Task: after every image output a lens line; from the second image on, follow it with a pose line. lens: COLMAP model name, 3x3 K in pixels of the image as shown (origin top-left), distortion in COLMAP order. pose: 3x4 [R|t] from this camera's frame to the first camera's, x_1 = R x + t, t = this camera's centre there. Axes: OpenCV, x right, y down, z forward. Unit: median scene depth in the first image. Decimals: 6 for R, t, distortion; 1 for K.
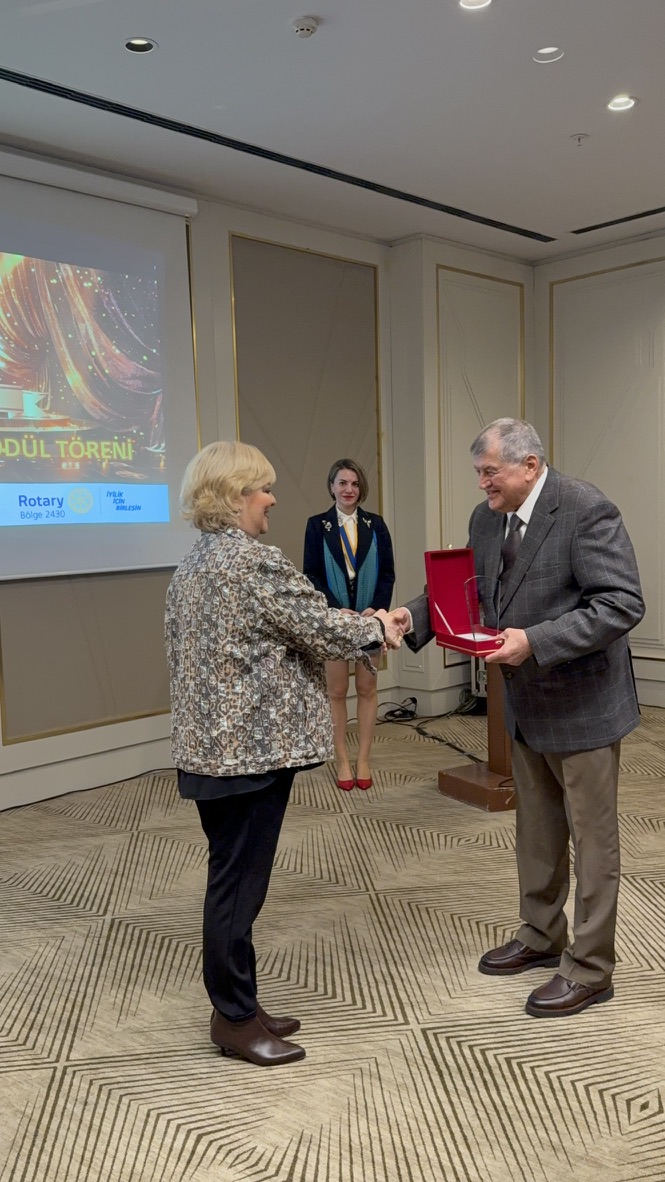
lens RADIAL K [[1002.6, 0, 332.5], [0, 1002.6, 591.0], [0, 0, 1]] dist [0.164556, -0.294483]
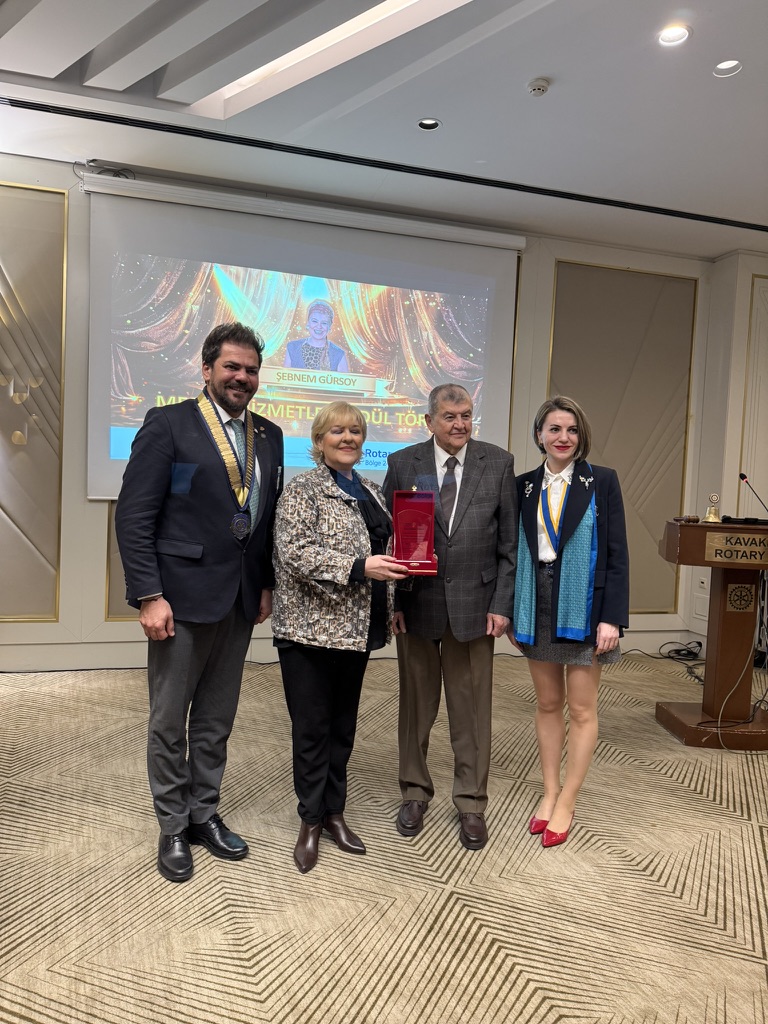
lens RADIAL K [[720.0, 0, 384.0], [0, 720.0, 519.1], [0, 0, 1]] dist [0.047757, -0.052446]
pose [[0.869824, 0.091416, -0.484819, 0.226435], [-0.103695, 0.994608, 0.001498, 0.001082], [0.482342, 0.048971, 0.874613, 0.114223]]
